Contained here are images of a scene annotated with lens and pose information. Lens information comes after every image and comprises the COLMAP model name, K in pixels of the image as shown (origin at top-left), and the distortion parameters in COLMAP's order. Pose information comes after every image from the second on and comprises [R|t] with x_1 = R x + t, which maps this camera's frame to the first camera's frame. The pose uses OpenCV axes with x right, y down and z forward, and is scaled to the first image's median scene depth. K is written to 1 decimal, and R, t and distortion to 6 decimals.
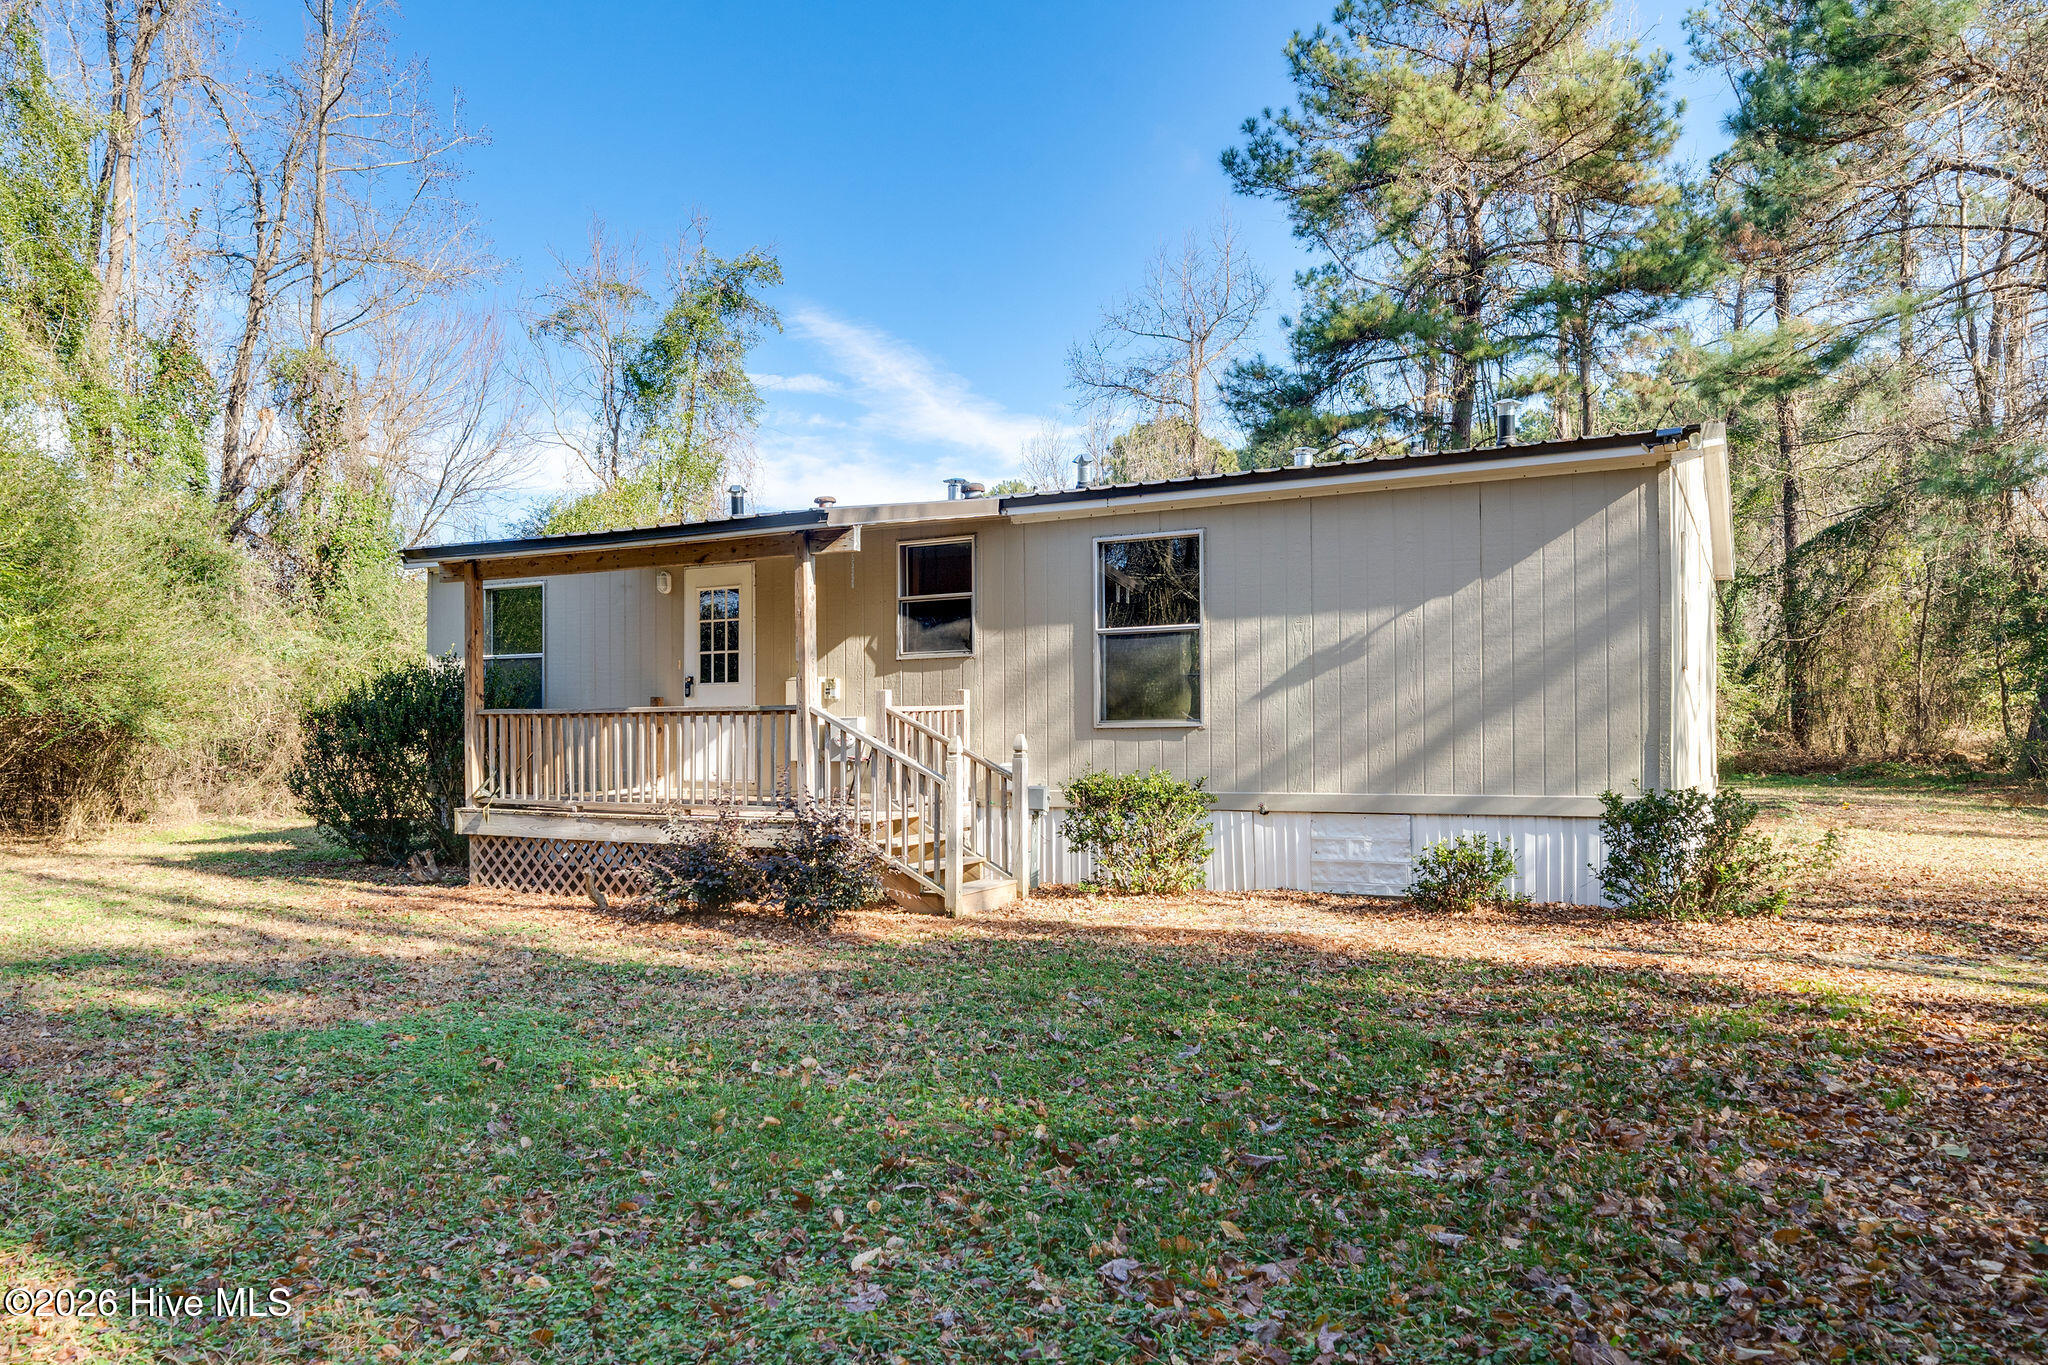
lens RADIAL K [[1084.7, 0, 1024.0], [0, 1084.7, 682.5], [0, 0, 1]] dist [-0.000535, -0.000323]
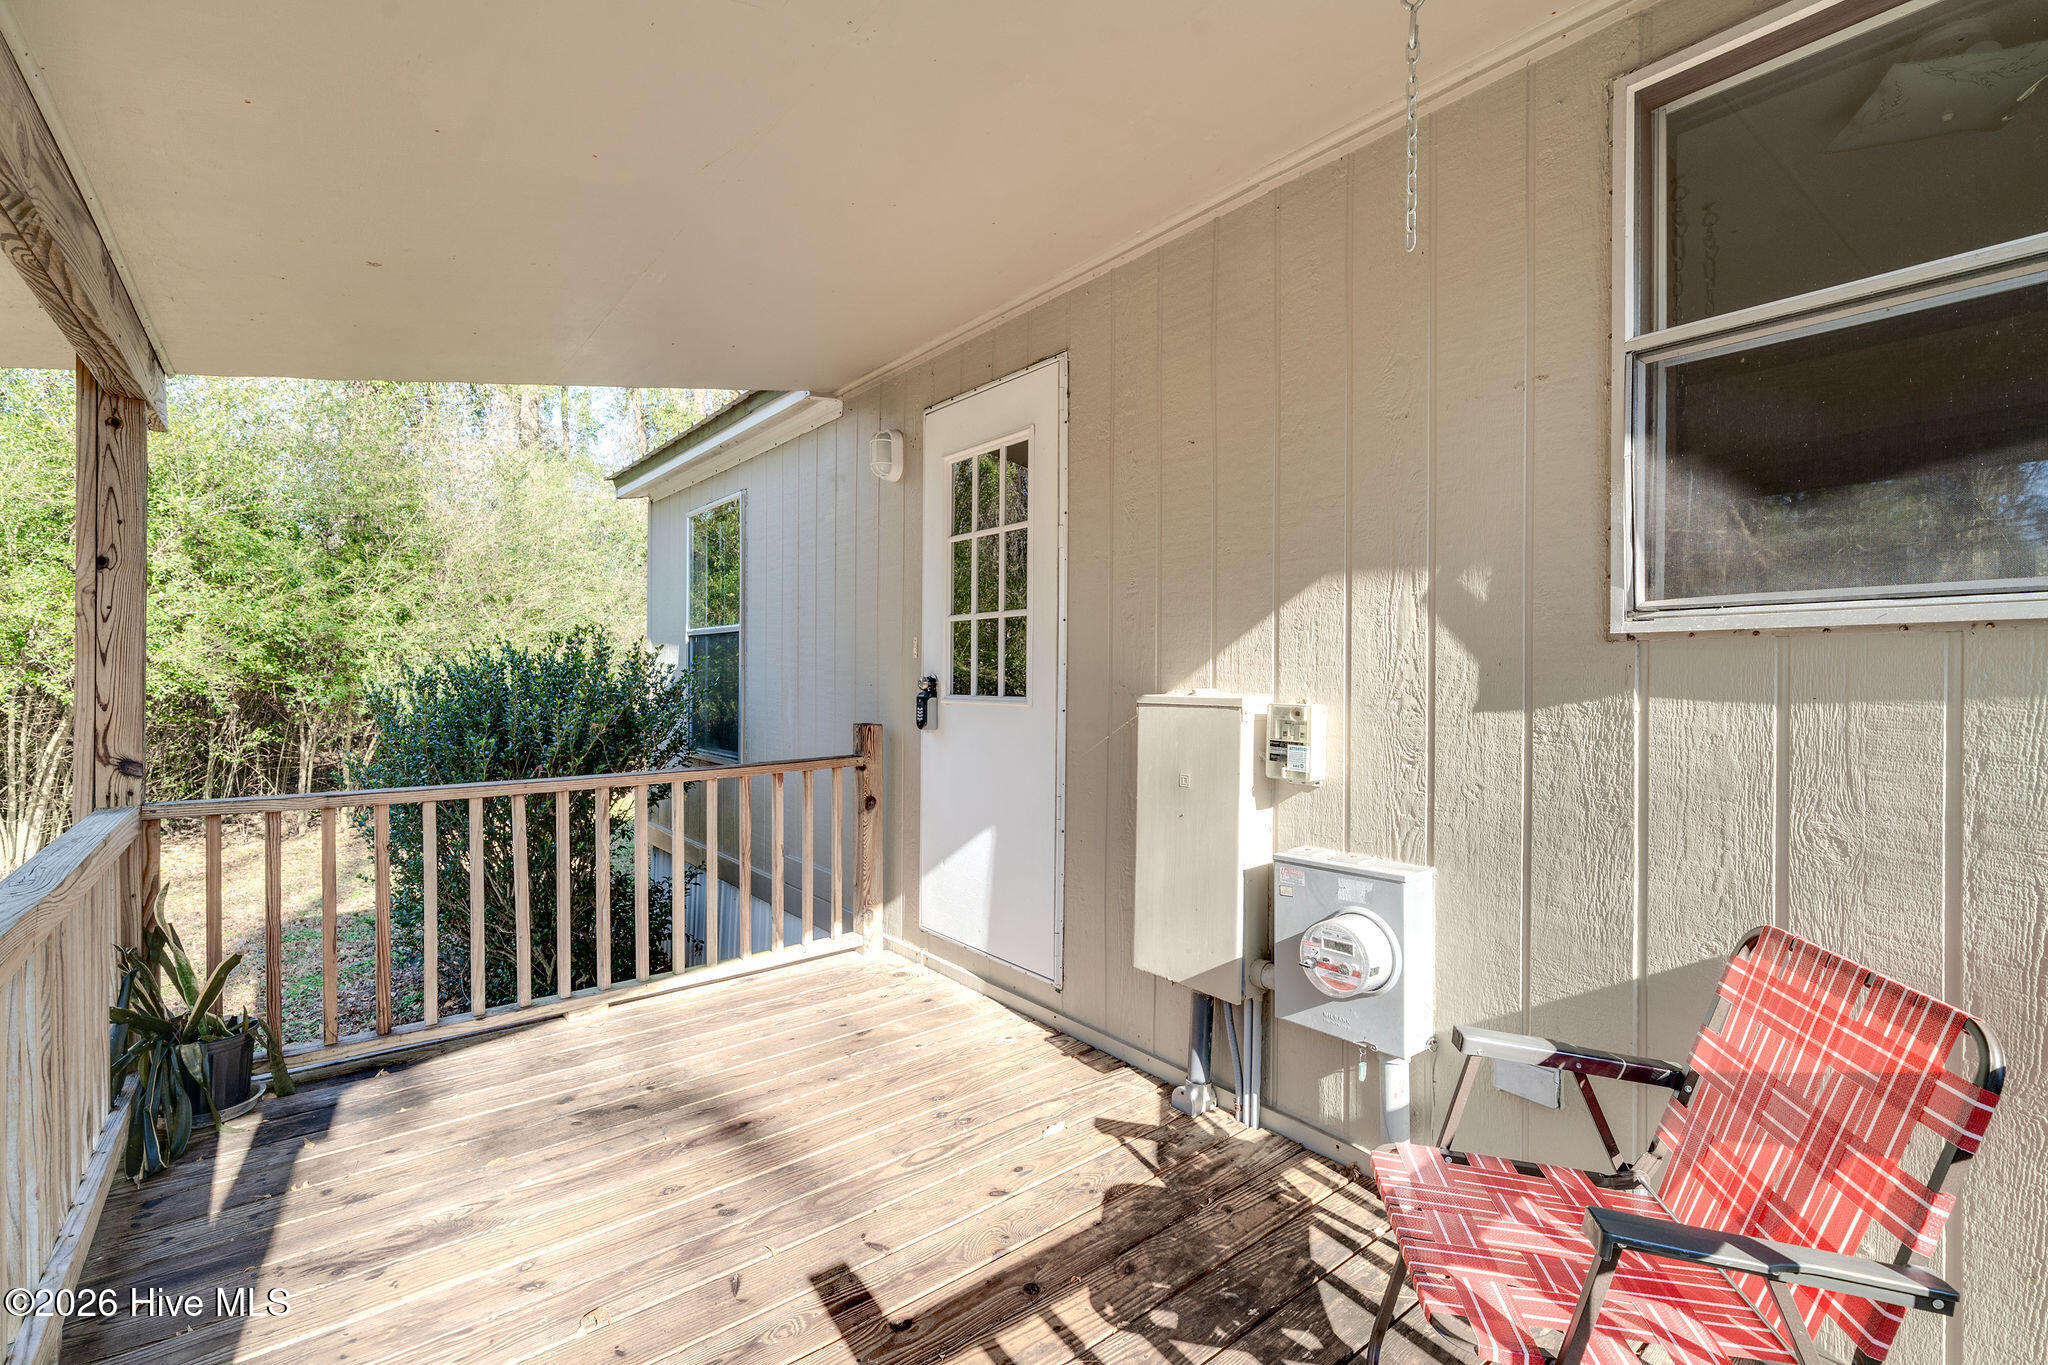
lens RADIAL K [[898.1, 0, 1024.0], [0, 898.1, 682.5], [0, 0, 1]] dist [-0.005457, -0.000494]
pose [[0.900517, 0.016342, -0.434513, -0.133260], [0.000225, 0.999276, 0.038049, -0.016665], [0.434821, -0.034362, 0.899861, 0.727870]]
